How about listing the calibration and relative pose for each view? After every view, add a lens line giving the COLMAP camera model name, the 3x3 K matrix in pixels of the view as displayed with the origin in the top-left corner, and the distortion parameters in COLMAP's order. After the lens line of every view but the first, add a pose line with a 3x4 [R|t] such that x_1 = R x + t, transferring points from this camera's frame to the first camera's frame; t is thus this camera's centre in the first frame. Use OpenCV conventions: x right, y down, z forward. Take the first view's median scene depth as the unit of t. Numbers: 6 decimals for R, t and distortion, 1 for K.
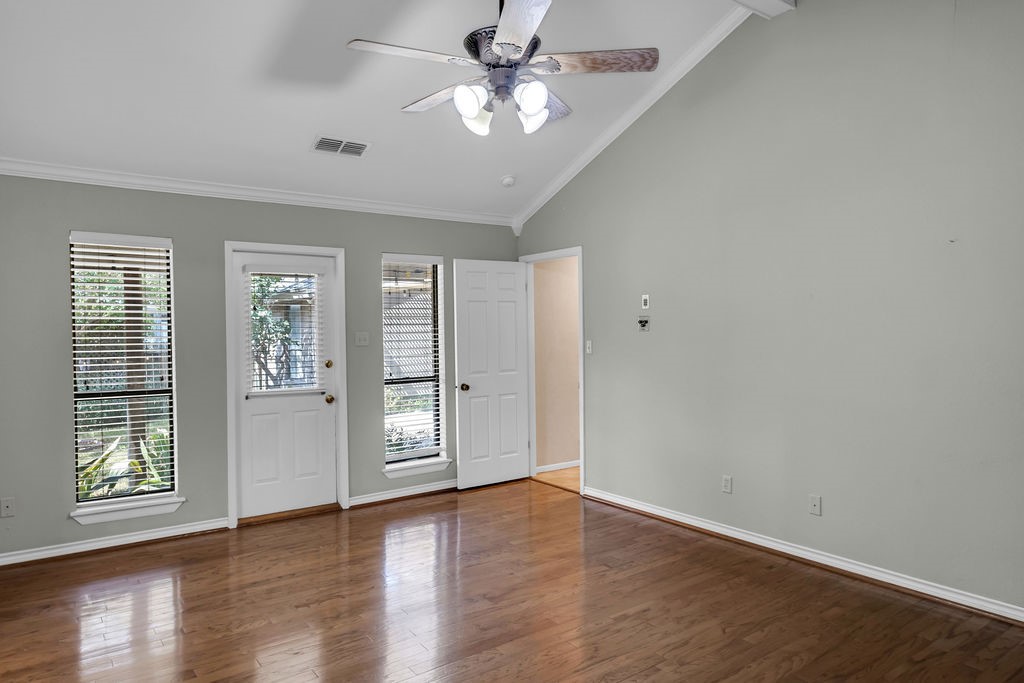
lens RADIAL K [[656.8, 0, 512.6], [0, 656.8, 325.4], [0, 0, 1]] dist [0.003889, 0.000771]
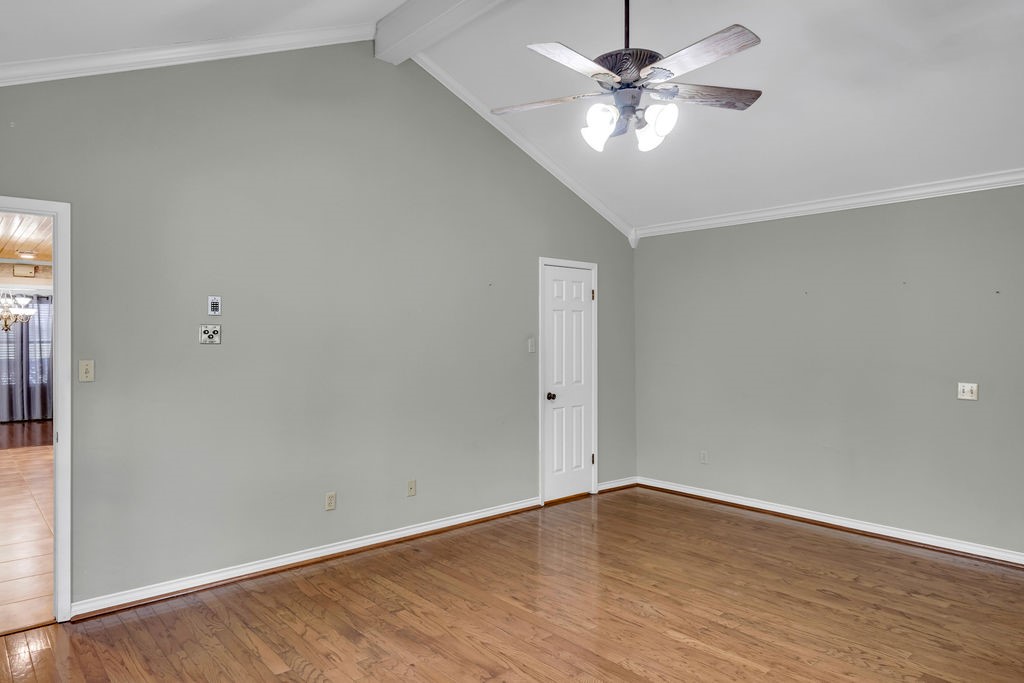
lens RADIAL K [[643.8, 0, 499.3], [0, 643.8, 341.2], [0, 0, 1]] dist [-0.001540, -0.000784]
pose [[-0.080832, 0.008638, 0.996690, -0.514205], [0.001327, 0.999962, -0.008559, 0.011059], [-0.996727, 0.000631, -0.080840, 0.664763]]
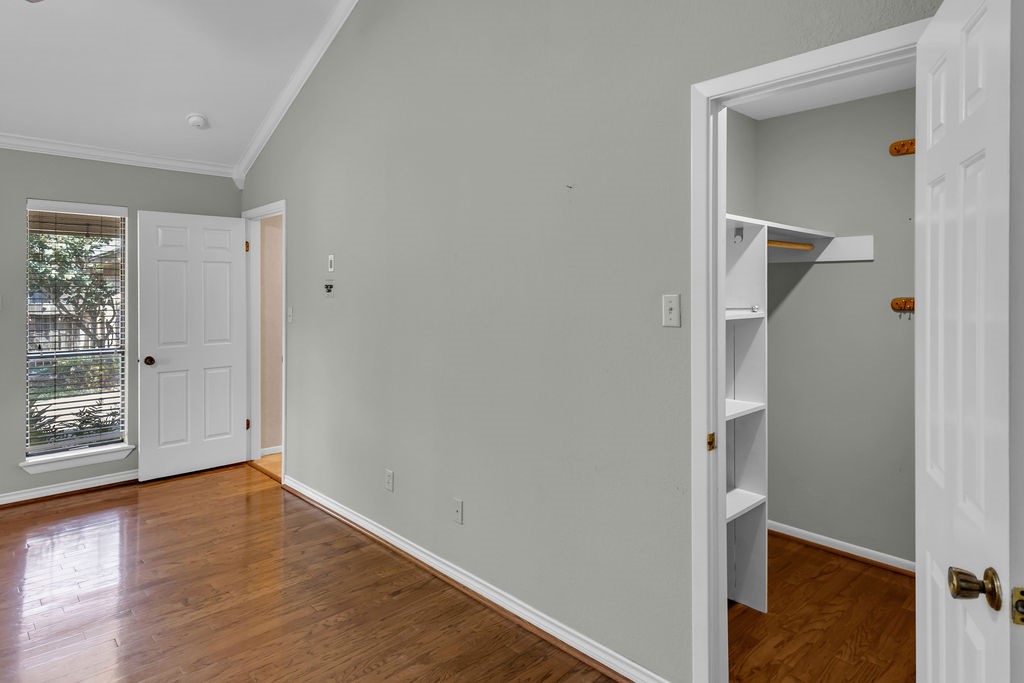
lens RADIAL K [[584.6, 0, 511.9], [0, 584.6, 287.8], [0, 0, 1]] dist [0.004393, -0.000136]
pose [[0.990776, 0.011325, 0.135038, 0.302988], [-0.010319, 0.999914, -0.008152, 0.000262], [-0.135118, 0.006683, 0.990807, 0.190105]]
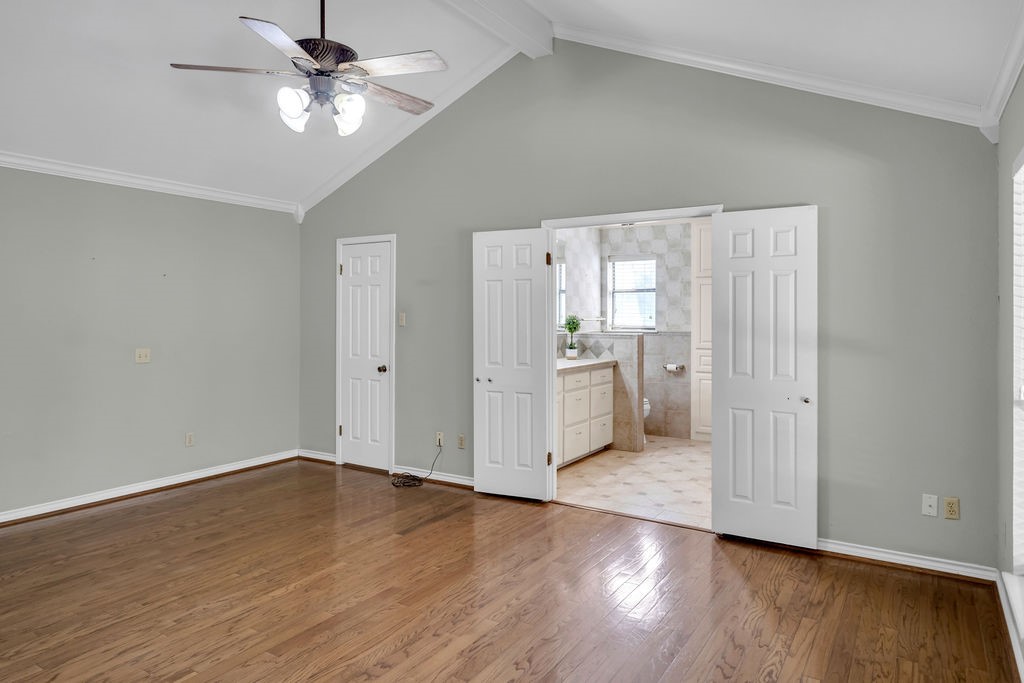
lens RADIAL K [[656.8, 0, 512.6], [0, 656.8, 325.4], [0, 0, 1]] dist [0.003889, 0.000771]
pose [[-0.930996, 0.019675, -0.364499, 0.043246], [0.011063, 0.999608, 0.025700, 0.003407], [0.364861, 0.019895, -0.930849, 1.098920]]
